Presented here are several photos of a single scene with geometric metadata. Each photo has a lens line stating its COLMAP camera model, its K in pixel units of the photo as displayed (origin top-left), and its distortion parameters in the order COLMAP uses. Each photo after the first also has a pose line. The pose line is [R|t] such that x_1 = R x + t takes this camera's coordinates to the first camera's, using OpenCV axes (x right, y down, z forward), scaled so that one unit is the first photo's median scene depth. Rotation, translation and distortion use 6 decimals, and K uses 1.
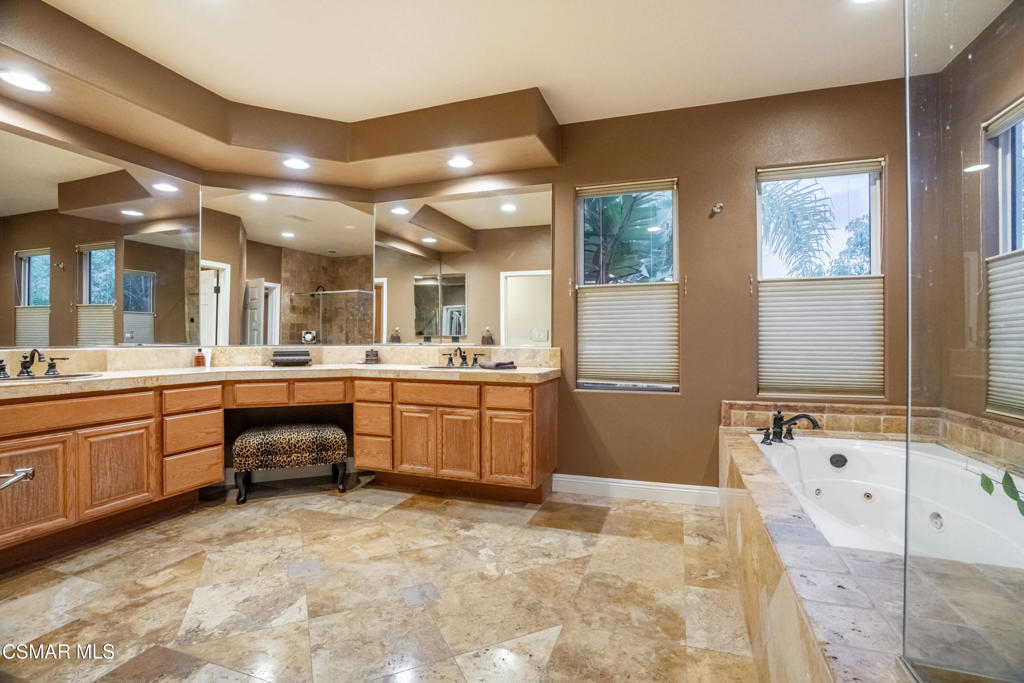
lens RADIAL K [[472.8, 0, 518.0], [0, 472.8, 340.9], [0, 0, 1]] dist [-0.071758, 0.028709]
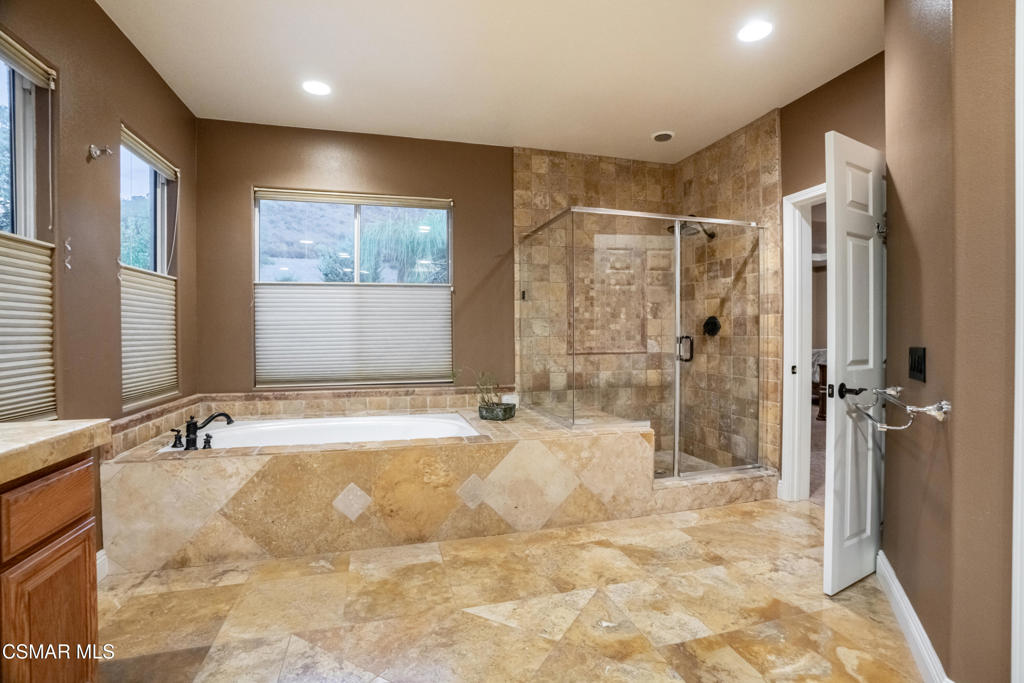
lens RADIAL K [[472.8, 0, 518.0], [0, 472.8, 340.9], [0, 0, 1]] dist [-0.071758, 0.028709]
pose [[-0.569780, -0.010911, 0.821725, -0.636862], [0.003132, 0.999876, 0.015449, -0.013331], [-0.821791, 0.011376, -0.569675, 1.122202]]
